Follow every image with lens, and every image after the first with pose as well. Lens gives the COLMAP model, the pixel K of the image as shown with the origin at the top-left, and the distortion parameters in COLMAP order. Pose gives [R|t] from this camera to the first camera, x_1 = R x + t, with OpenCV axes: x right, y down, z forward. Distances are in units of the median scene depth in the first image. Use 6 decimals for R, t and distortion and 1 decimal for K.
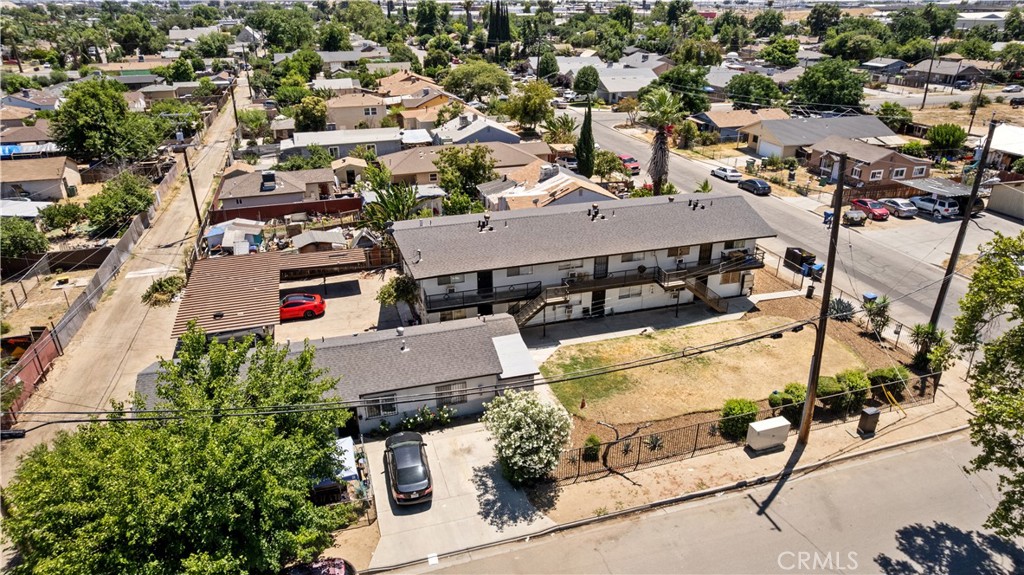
lens RADIAL K [[655.2, 0, 515.5], [0, 655.2, 287.8], [0, 0, 1]] dist [-0.081135, 0.072438]
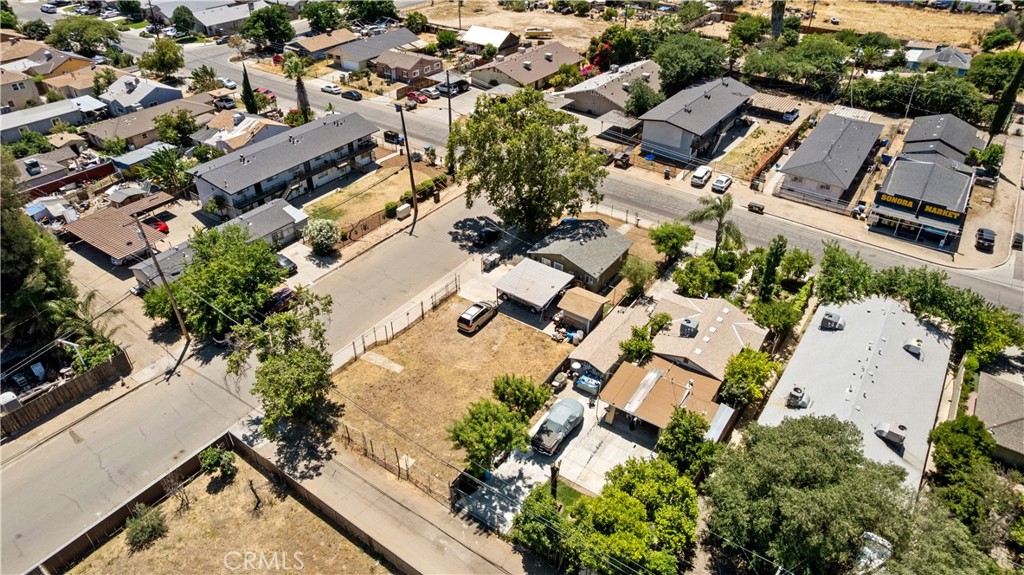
lens RADIAL K [[655.2, 0, 515.5], [0, 655.2, 287.8], [0, 0, 1]] dist [-0.081135, 0.072438]
pose [[0.793426, -0.344333, 0.501906, -0.471556], [0.241671, 0.935033, 0.259440, -0.041569], [-0.558633, -0.084550, 0.825094, -1.006588]]
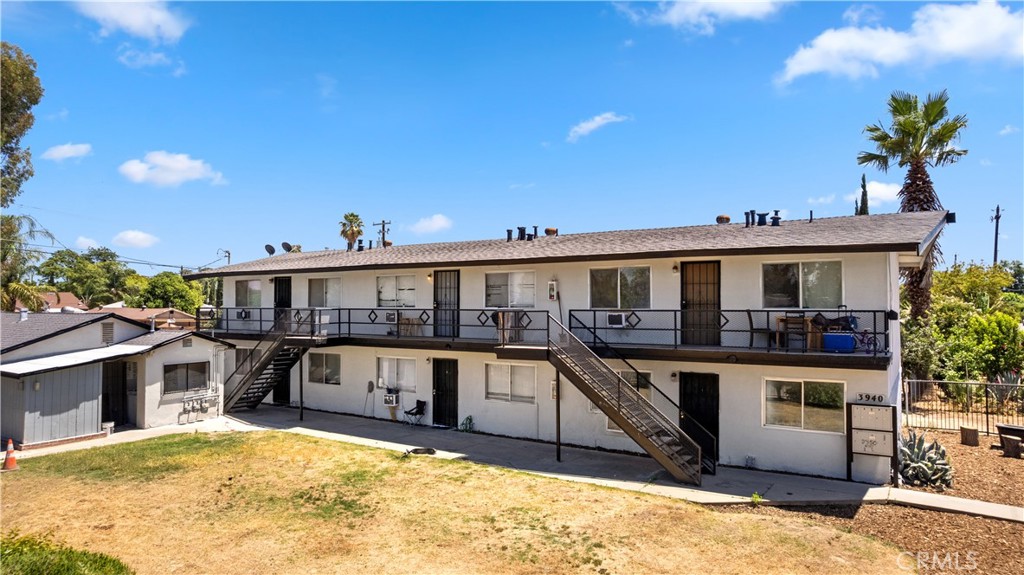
lens RADIAL K [[655.2, 0, 515.5], [0, 655.2, 287.8], [0, 0, 1]] dist [-0.081135, 0.072438]
pose [[0.647382, -0.016351, -0.761990, 0.487865], [-0.318684, 0.902371, -0.290115, 0.068352], [0.692341, 0.430650, 0.578968, 0.710450]]
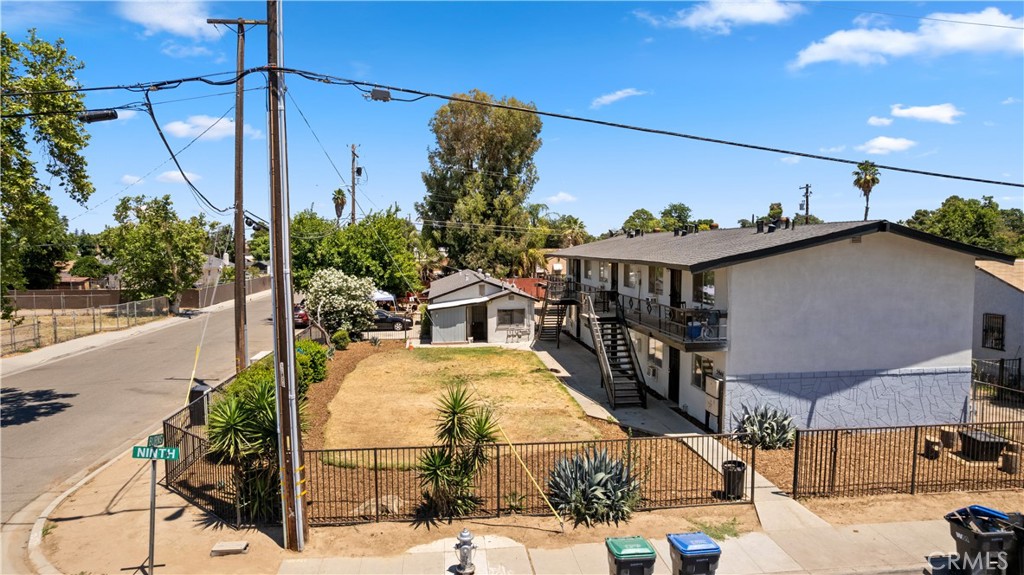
lens RADIAL K [[655.2, 0, 515.5], [0, 655.2, 287.8], [0, 0, 1]] dist [-0.081135, 0.072438]
pose [[-0.177269, 0.066781, -0.981894, 0.787941], [-0.404112, 0.904768, 0.134493, -0.076693], [0.897368, 0.420636, -0.133400, 0.937434]]
